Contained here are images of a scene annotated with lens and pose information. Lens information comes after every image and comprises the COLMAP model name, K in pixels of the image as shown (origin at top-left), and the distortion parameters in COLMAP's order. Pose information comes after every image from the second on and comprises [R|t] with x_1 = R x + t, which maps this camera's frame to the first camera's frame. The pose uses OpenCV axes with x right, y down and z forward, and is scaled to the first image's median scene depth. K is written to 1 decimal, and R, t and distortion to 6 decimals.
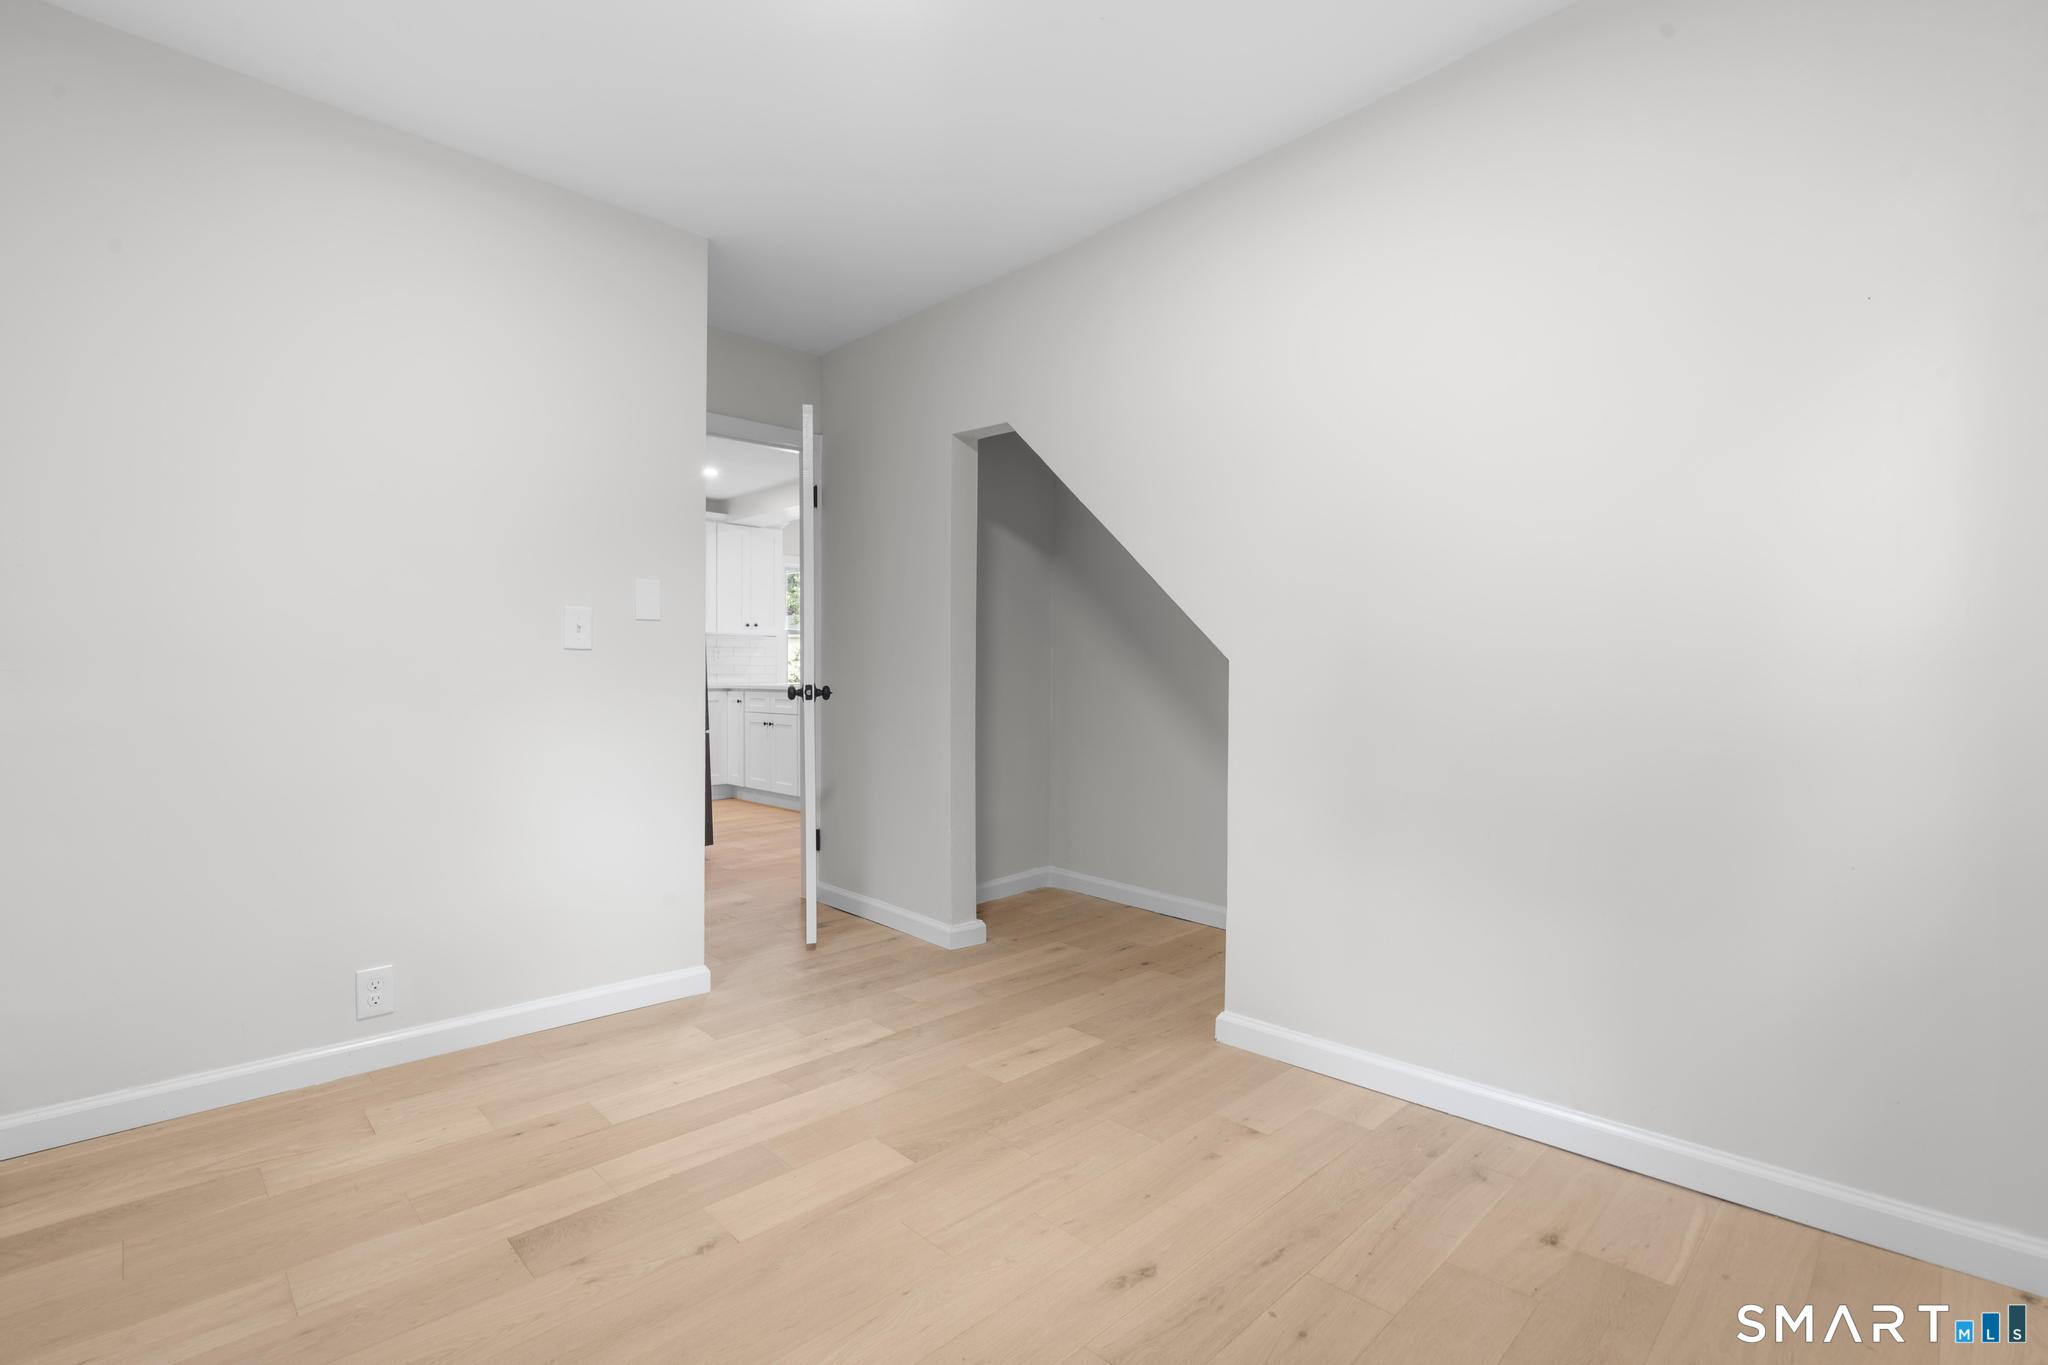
lens RADIAL K [[924.3, 0, 1022.7], [0, 924.3, 681.5], [0, 0, 1]] dist [-0.005618, 0.002927]
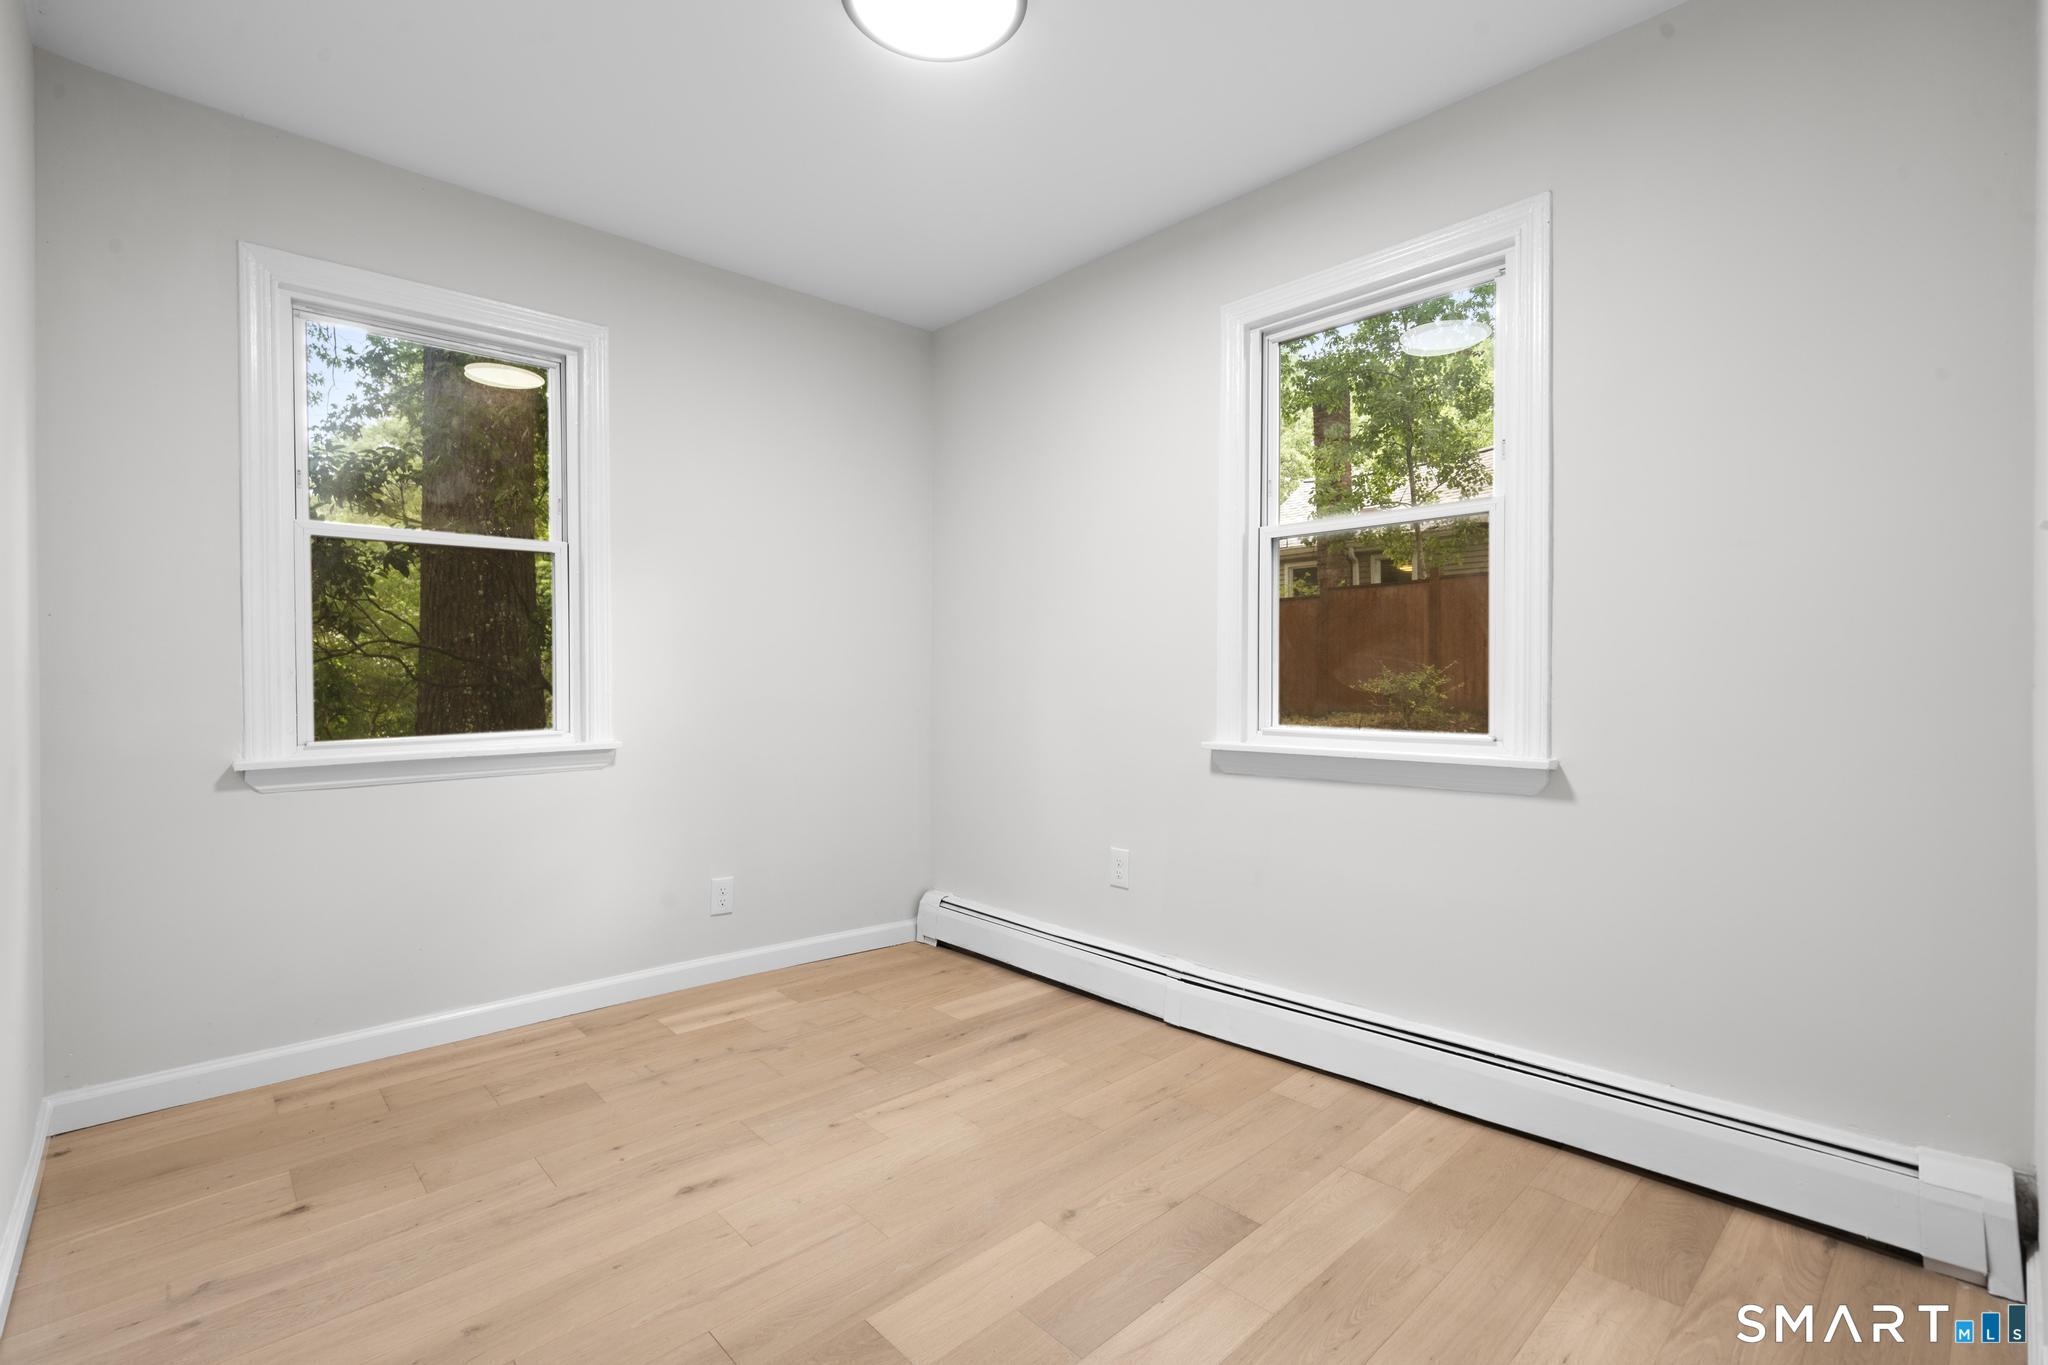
lens RADIAL K [[924.3, 0, 985.6], [0, 924.3, 685.7], [0, 0, 1]] dist [-0.005618, 0.002927]
pose [[-0.997777, 0.000626, 0.066645, -0.203266], [0.002064, 0.999767, 0.021507, -0.022363], [-0.066616, 0.021597, -0.997545, 1.324643]]
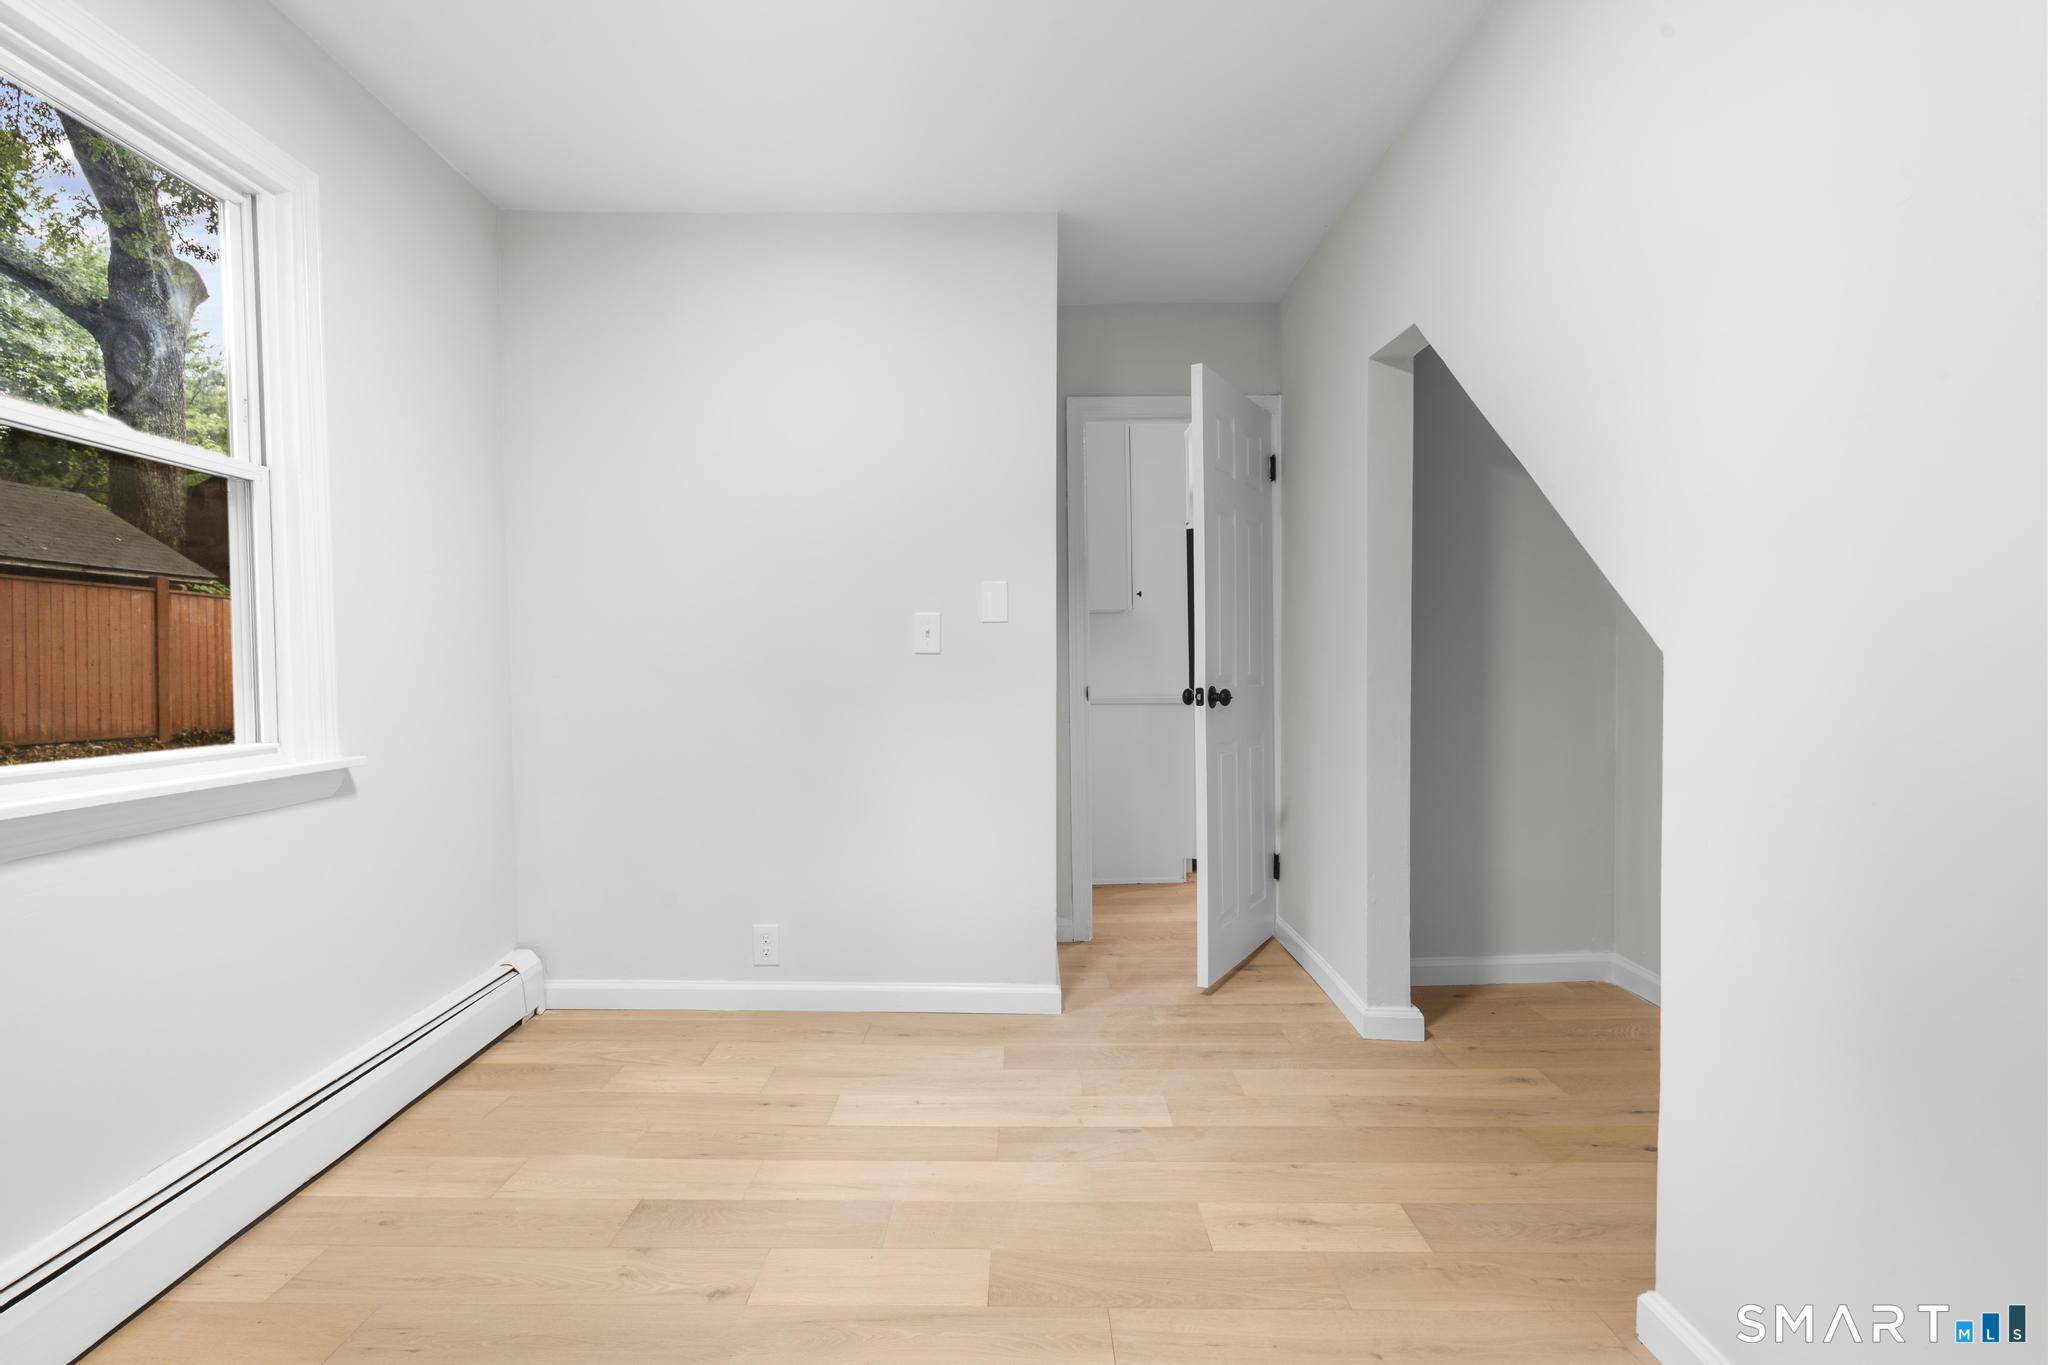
lens RADIAL K [[924.3, 0, 1039.9], [0, 924.3, 679.9], [0, 0, 1]] dist [-0.005618, 0.002927]
pose [[0.709355, 0.001460, -0.704849, 0.350205], [0.001342, 0.999993, 0.003422, -0.009258], [0.704850, -0.003373, 0.709349, 0.359894]]
